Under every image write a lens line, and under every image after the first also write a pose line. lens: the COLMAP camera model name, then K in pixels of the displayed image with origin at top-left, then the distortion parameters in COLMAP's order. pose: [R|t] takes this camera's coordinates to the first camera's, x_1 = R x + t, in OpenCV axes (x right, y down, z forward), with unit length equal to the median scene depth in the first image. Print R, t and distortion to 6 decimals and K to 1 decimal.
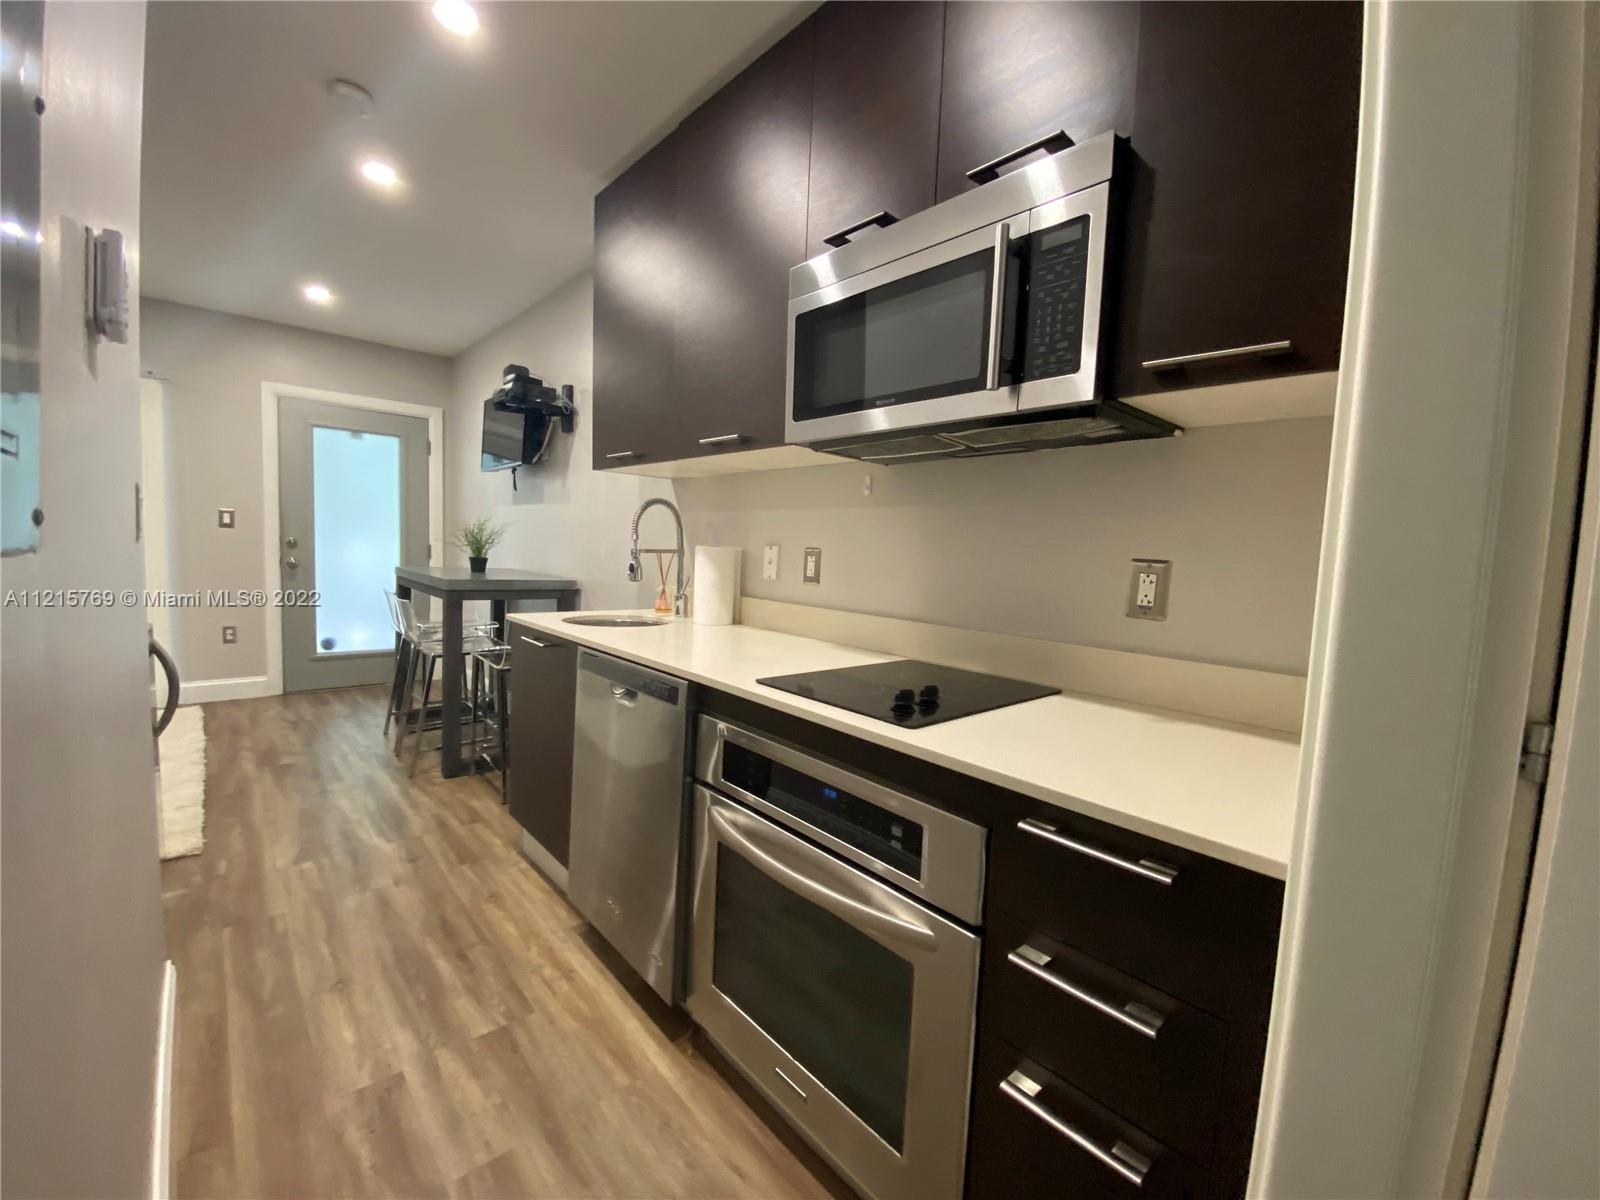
lens RADIAL K [[650.0, 0, 796.1], [0, 650.0, 597.6], [0, 0, 1]] dist [0.006456, -0.016619]
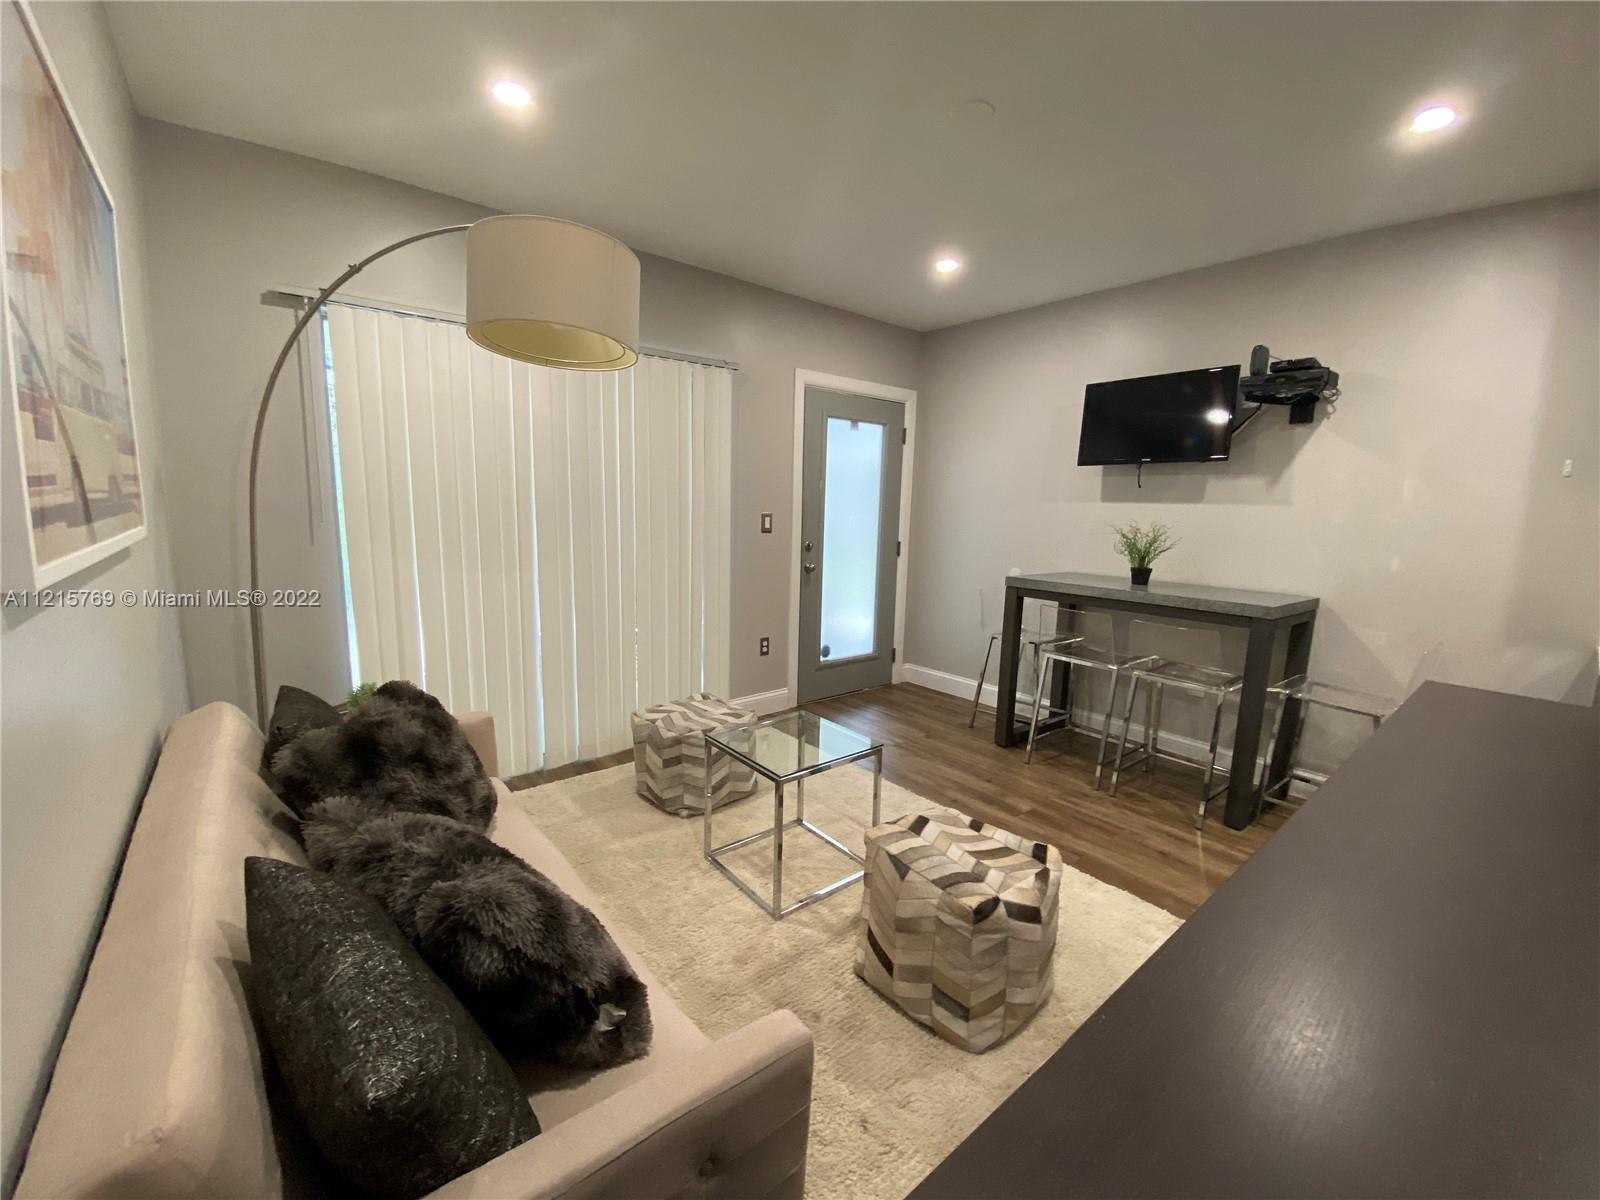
lens RADIAL K [[641.2, 0, 800.0], [0, 641.2, 600.0], [0, 0, 1]] dist [0.014358, -0.022970]
pose [[0.998517, -0.012277, -0.053037, -0.774433], [0.016122, 0.997224, 0.072695, -0.076950], [0.051998, -0.073442, 0.995943, 0.082621]]
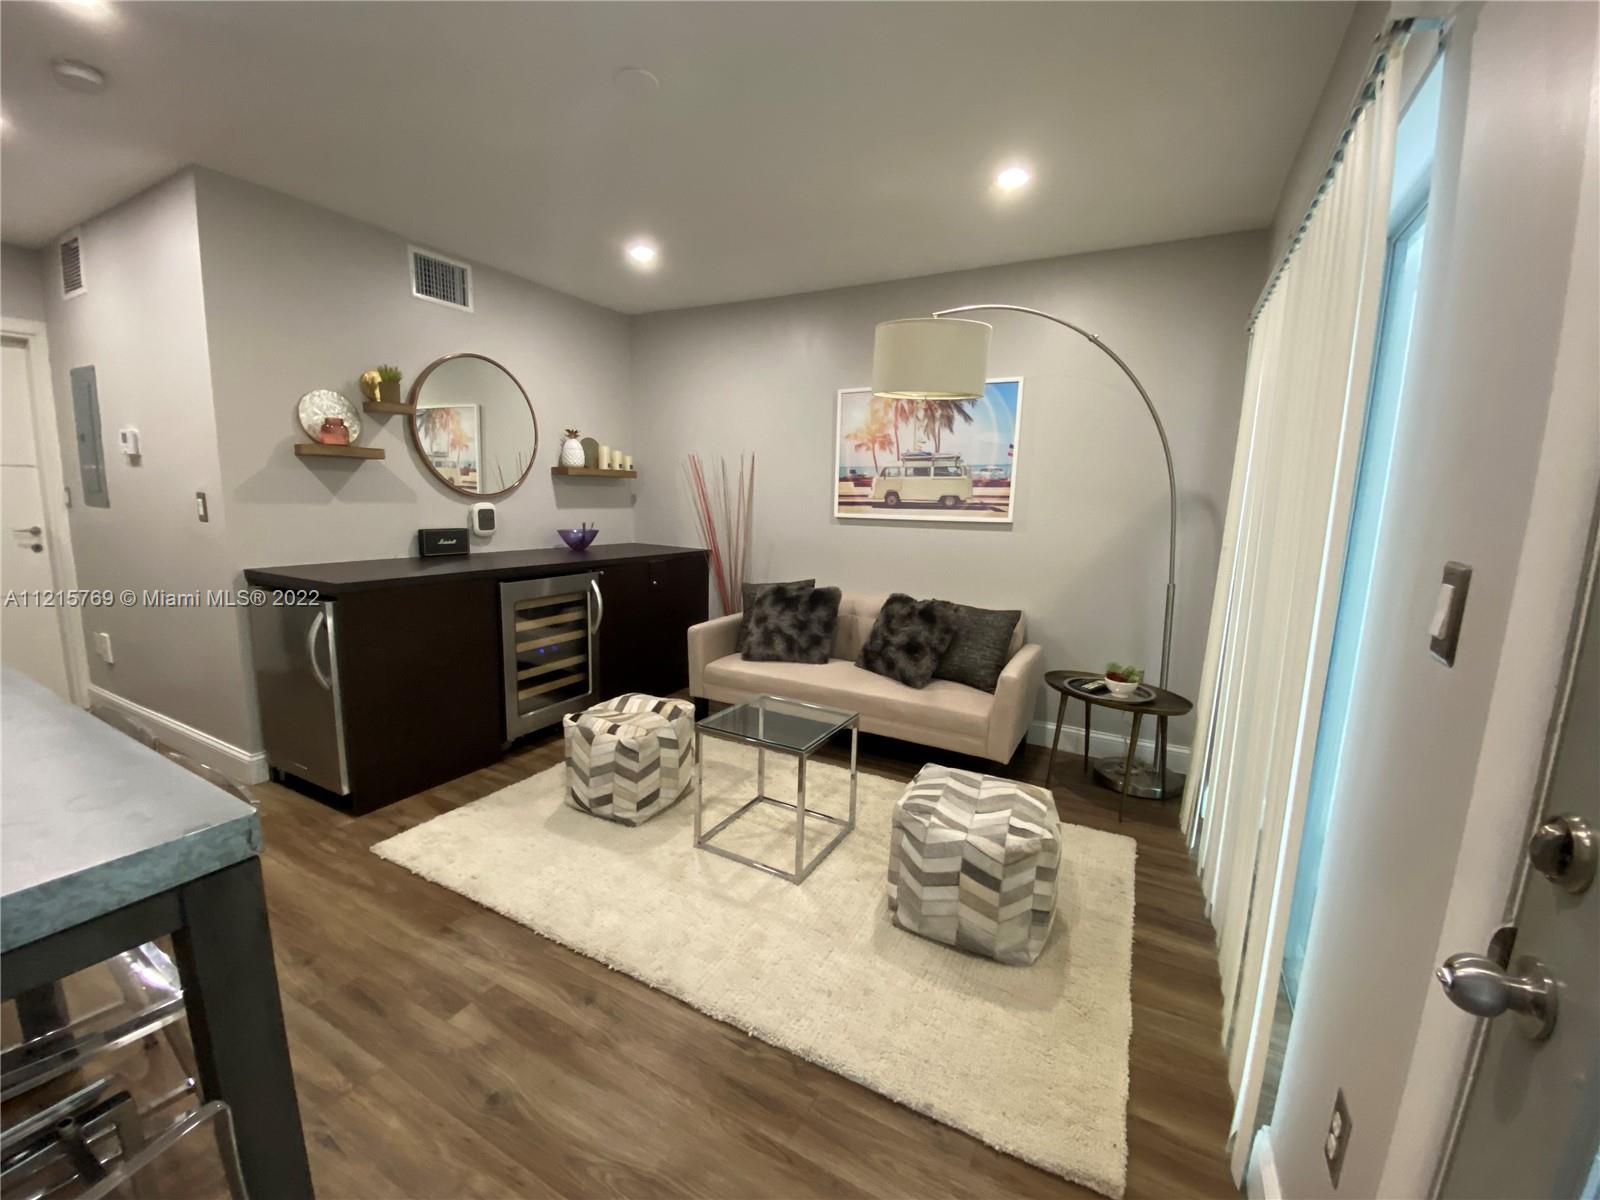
lens RADIAL K [[641.2, 0, 800.0], [0, 641.2, 600.0], [0, 0, 1]] dist [0.014358, -0.022970]
pose [[-0.933589, -0.015779, -0.357998, -0.627568], [-0.096975, 0.972878, 0.210011, -0.142636], [0.344975, 0.230780, -0.909798, 1.088564]]
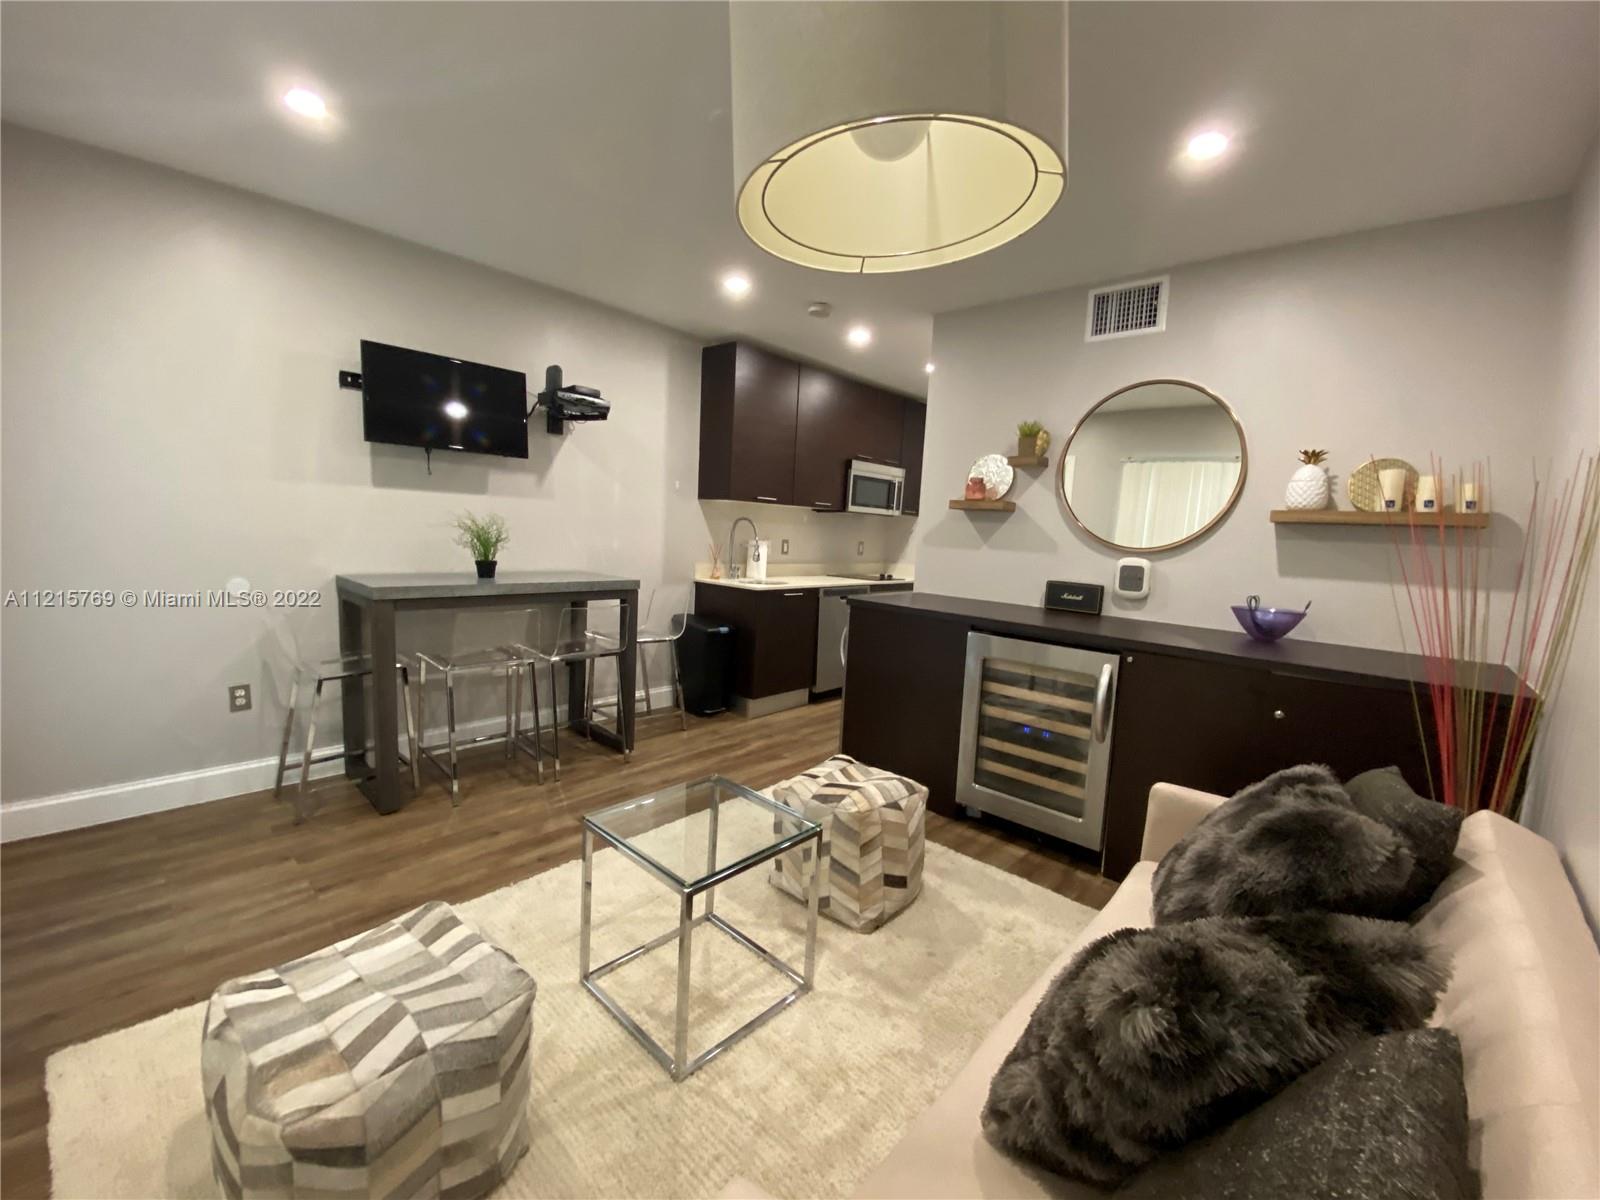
lens RADIAL K [[650.0, 0, 796.1], [0, 650.0, 597.6], [0, 0, 1]] dist [0.006456, -0.016619]
pose [[-0.096483, -0.157973, 0.982718, -1.192473], [0.016167, 0.986946, 0.160239, -0.125320], [-0.995203, 0.031348, -0.092670, 0.576743]]
